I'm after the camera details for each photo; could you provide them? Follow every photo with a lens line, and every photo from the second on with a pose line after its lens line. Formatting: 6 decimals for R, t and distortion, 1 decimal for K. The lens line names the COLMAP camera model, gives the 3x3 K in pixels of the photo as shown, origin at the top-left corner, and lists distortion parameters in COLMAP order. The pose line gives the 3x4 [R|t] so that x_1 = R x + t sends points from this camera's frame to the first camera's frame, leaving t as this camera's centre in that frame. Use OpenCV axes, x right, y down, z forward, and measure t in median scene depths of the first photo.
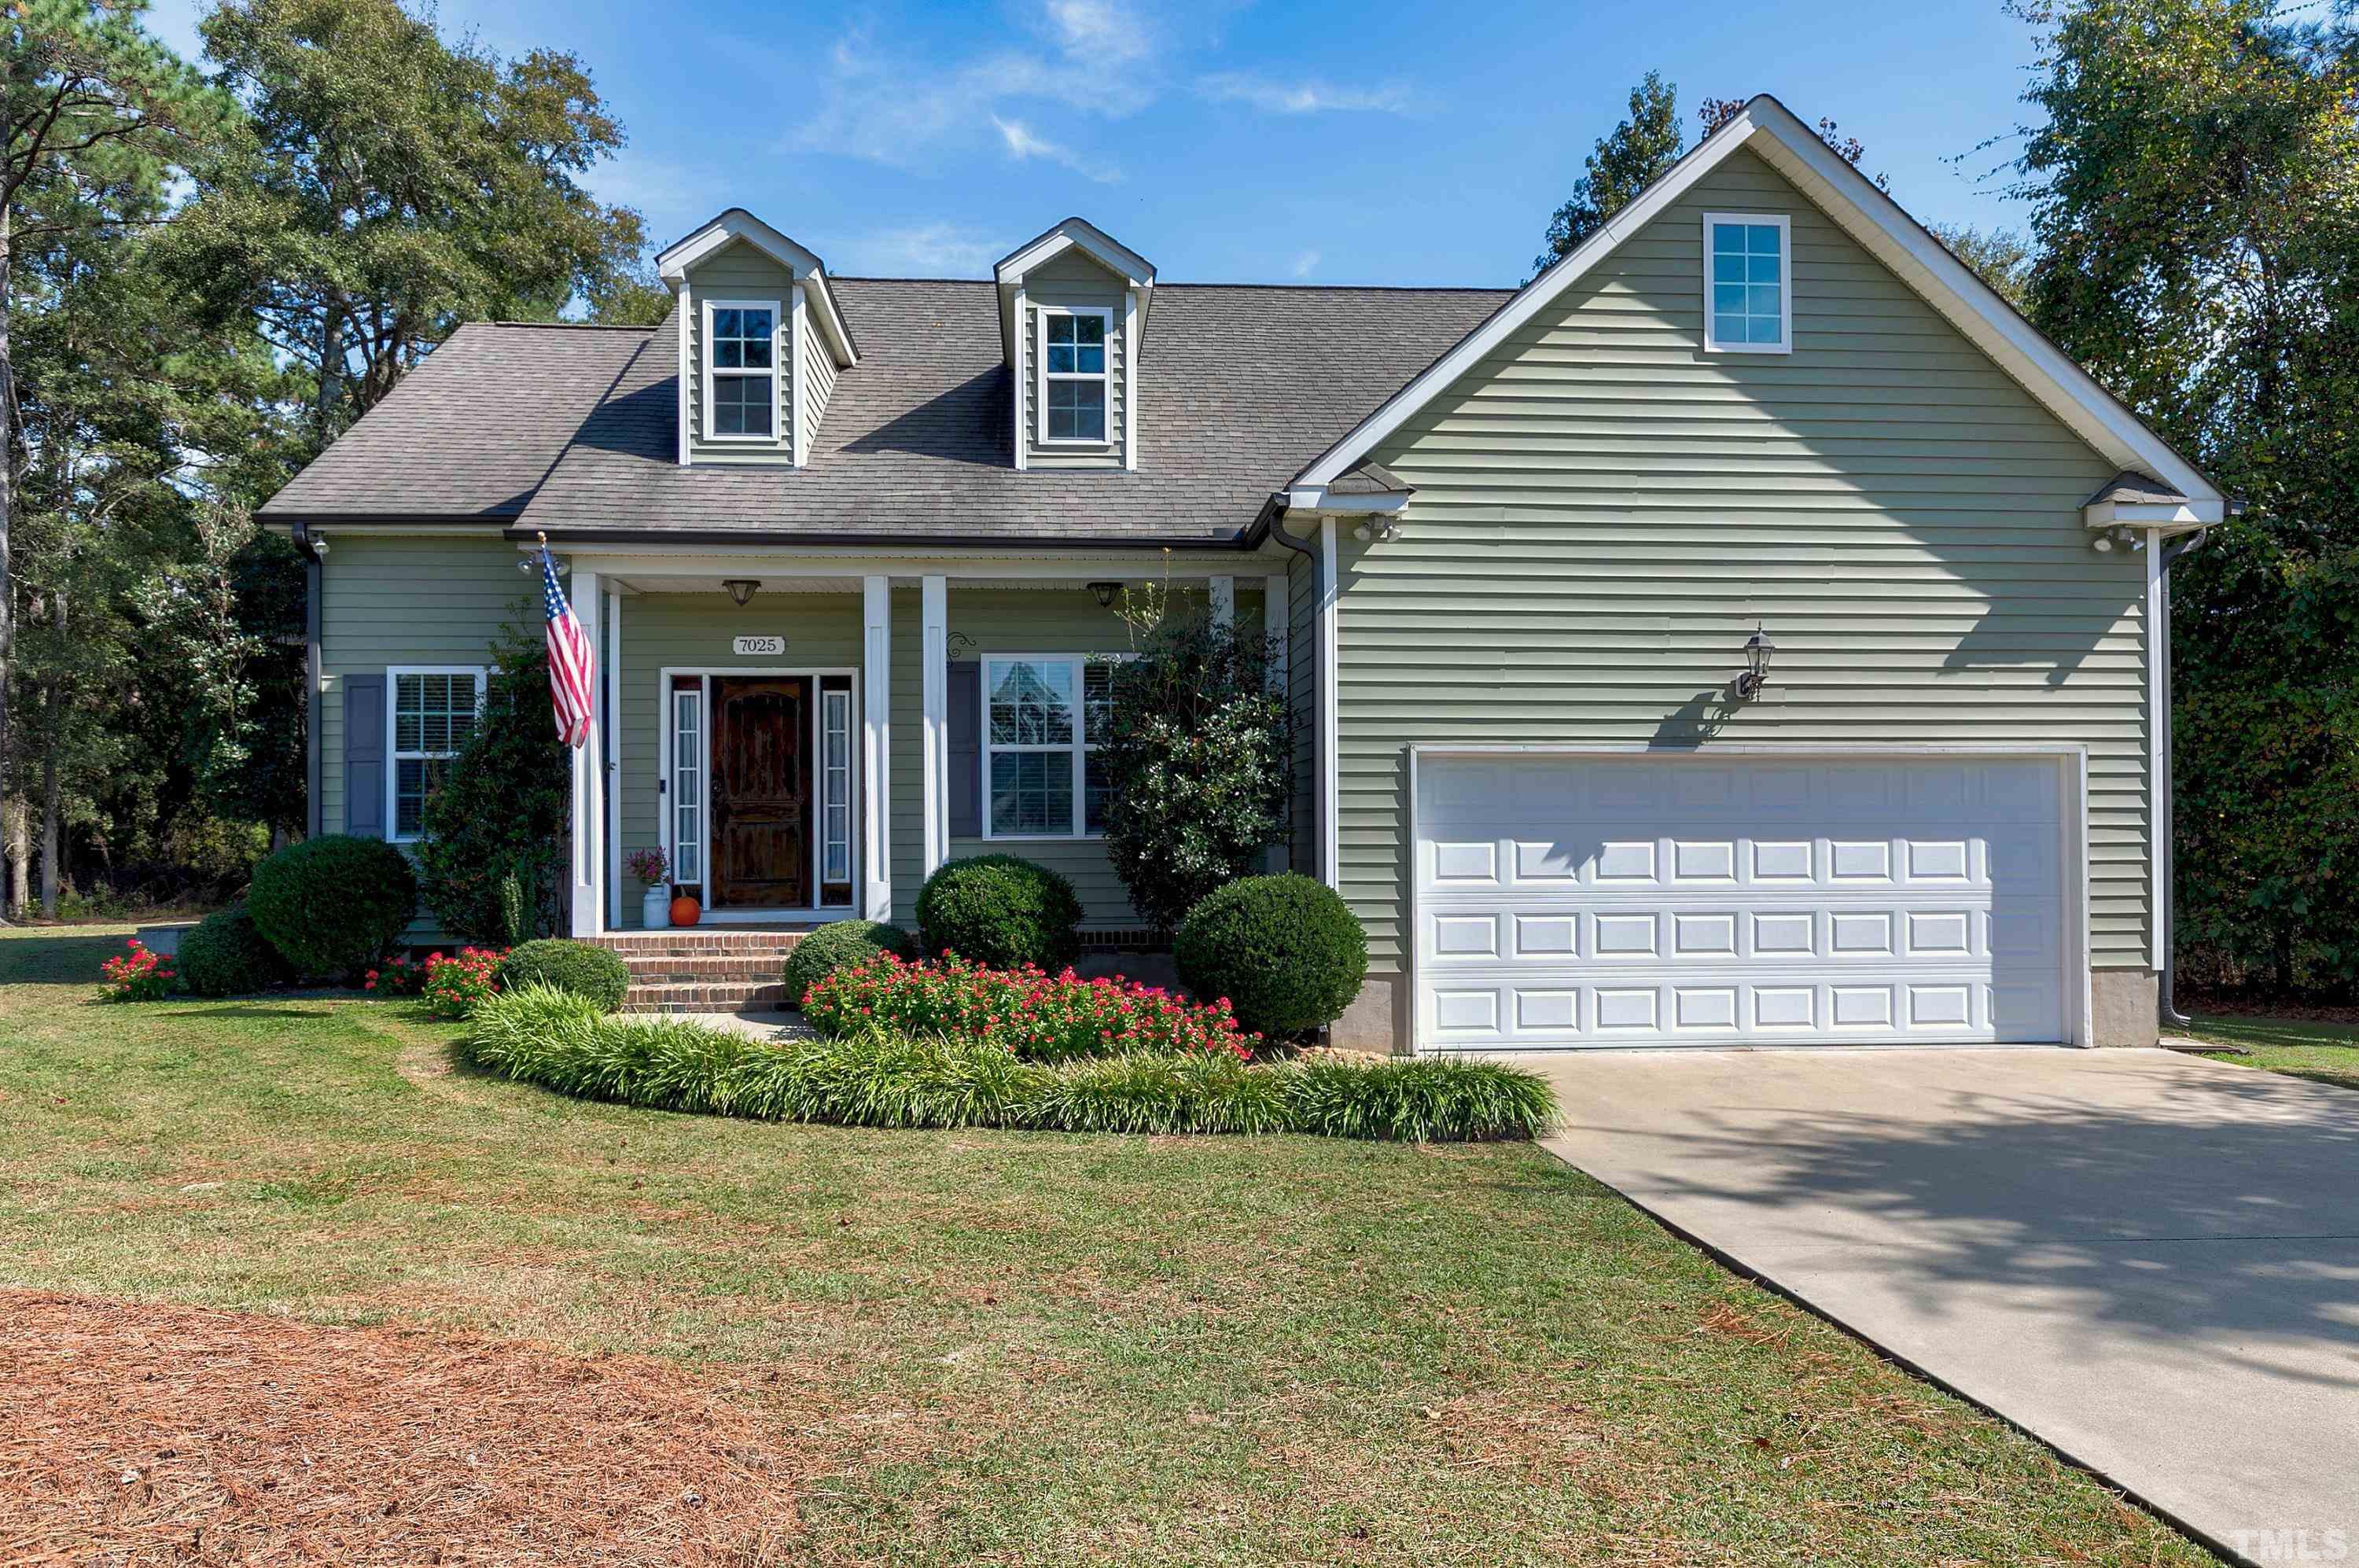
lens RADIAL K [[1603.3, 0, 1170.1], [0, 1603.3, 791.0], [0, 0, 1]] dist [-0.007546, 0.000201]
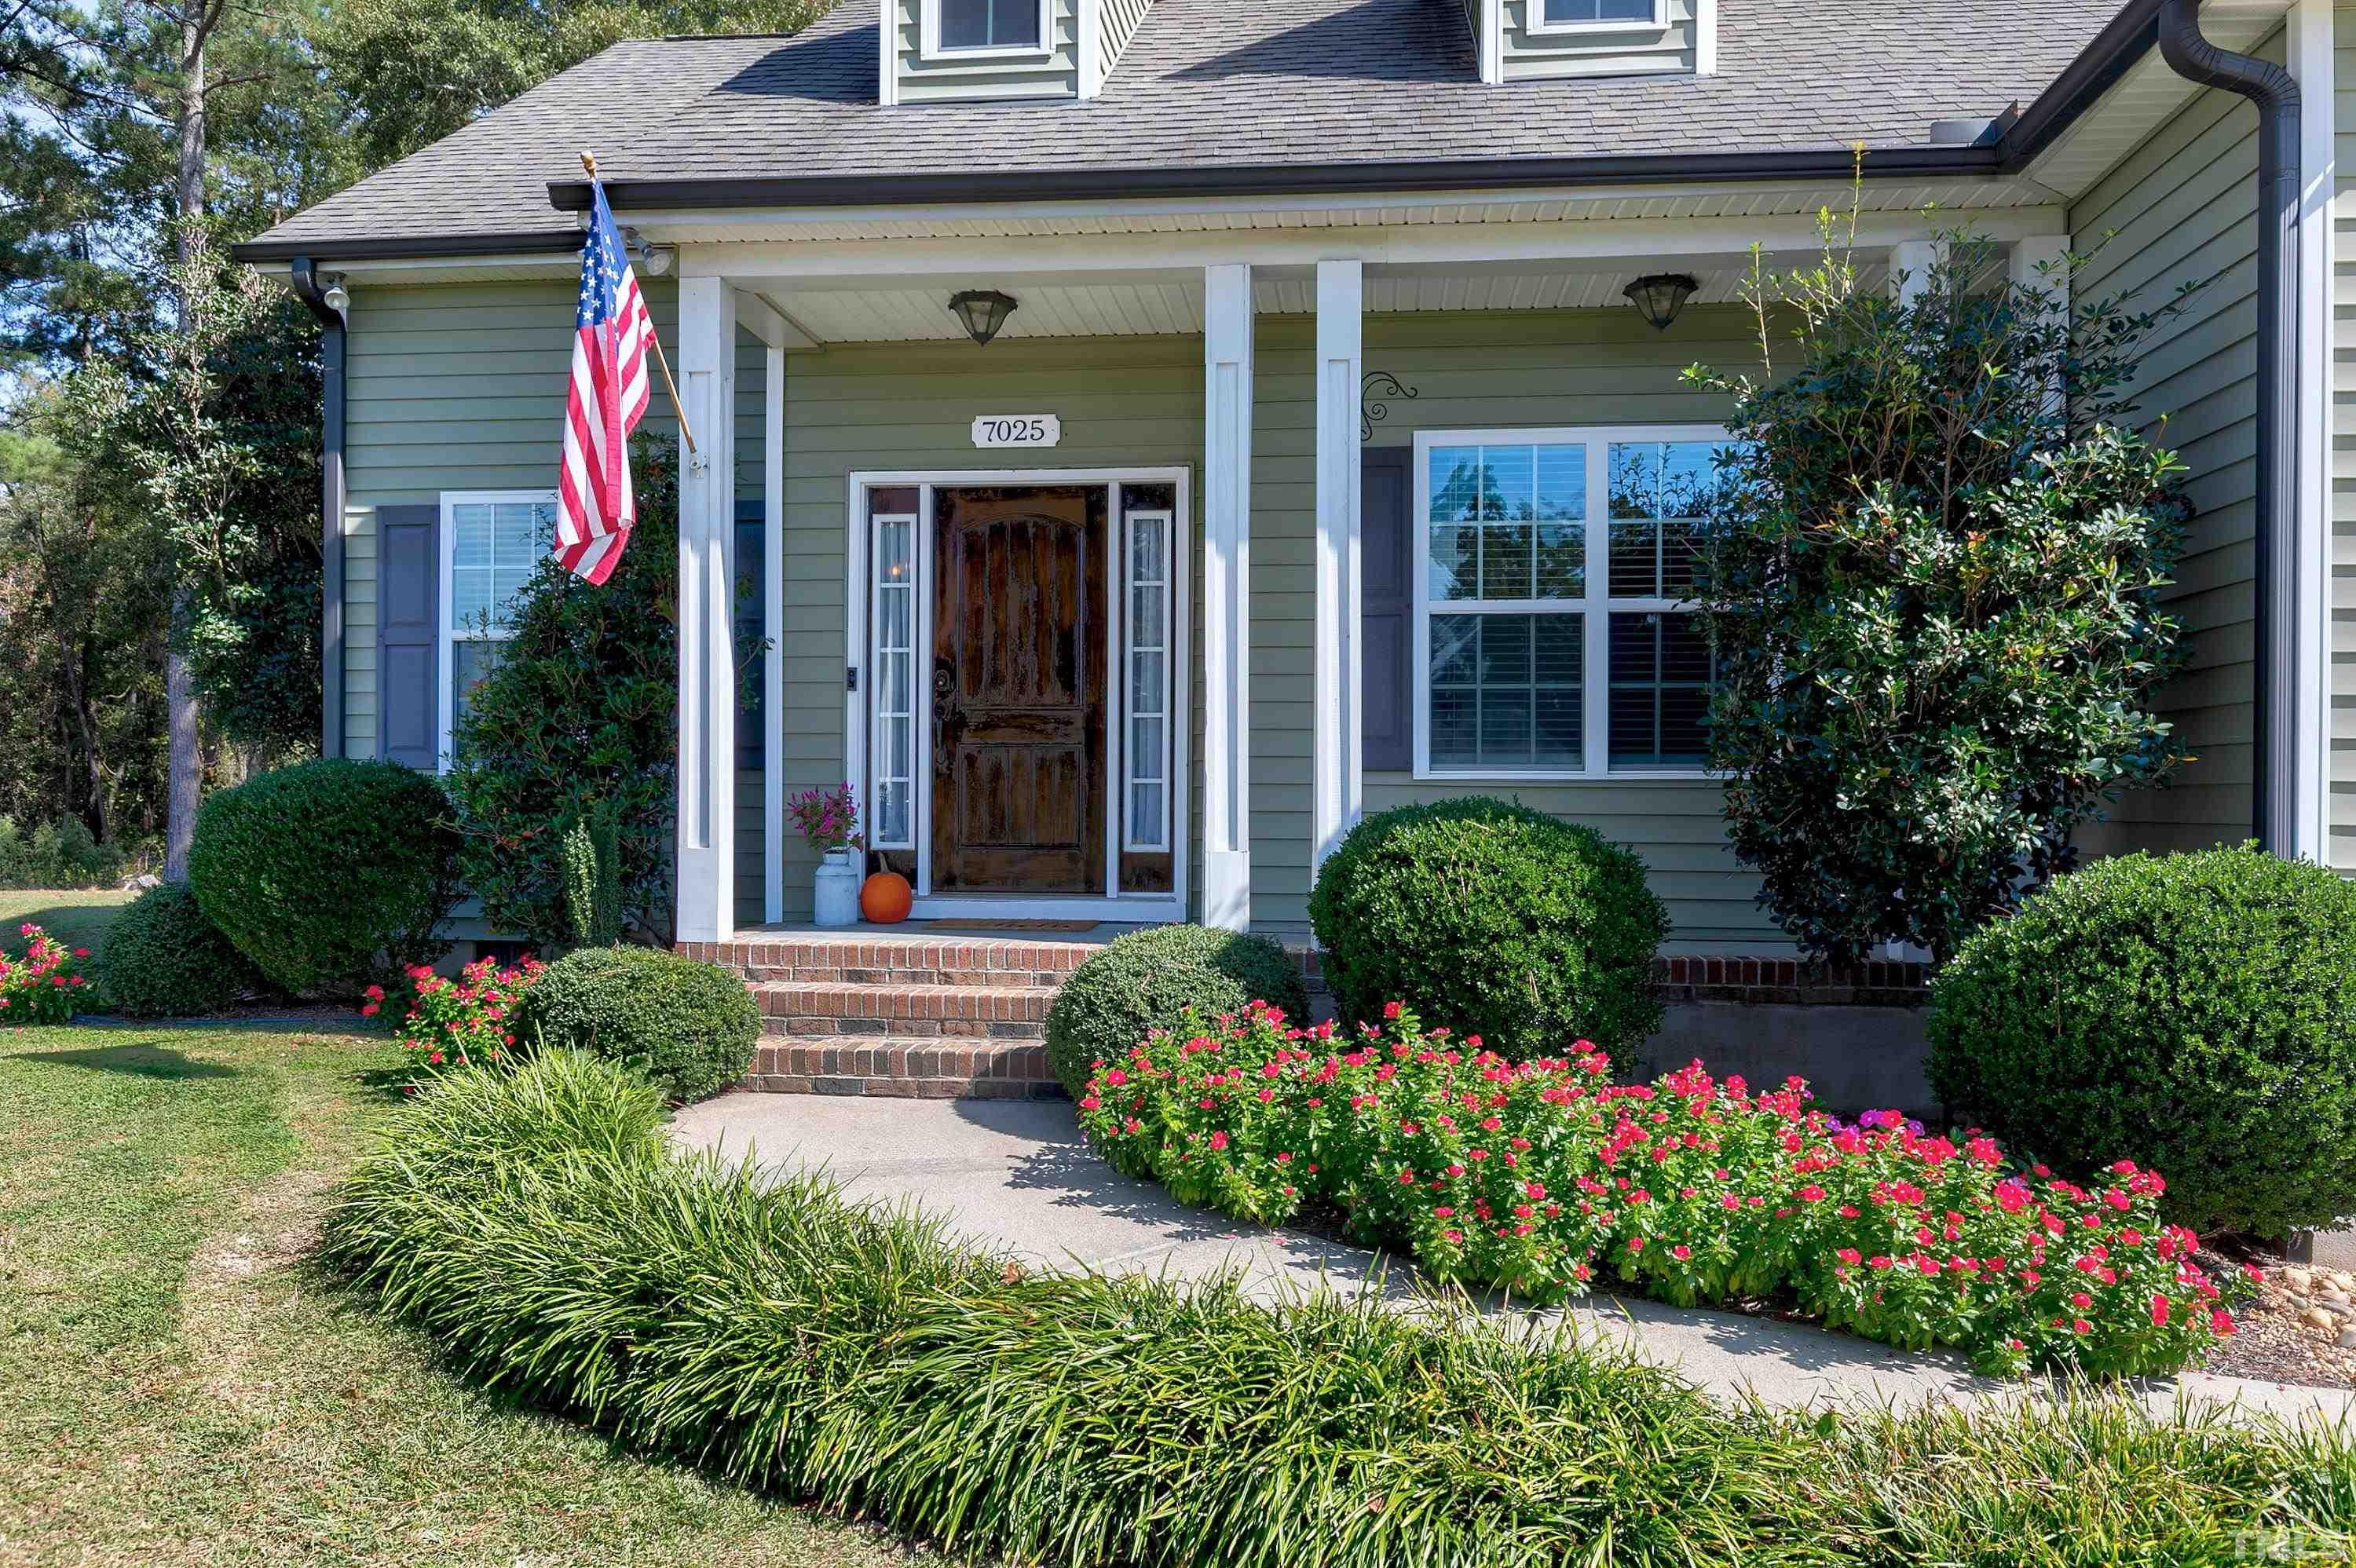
lens RADIAL K [[1687.6, 0, 1179.4], [0, 1687.6, 787.6], [0, 0, 1]] dist [0.011165, 0.001076]
pose [[0.984305, 0.012000, -0.176068, -0.096957], [-0.009299, 0.999826, 0.016157, 0.026177], [0.176231, -0.014266, 0.984245, 0.438615]]
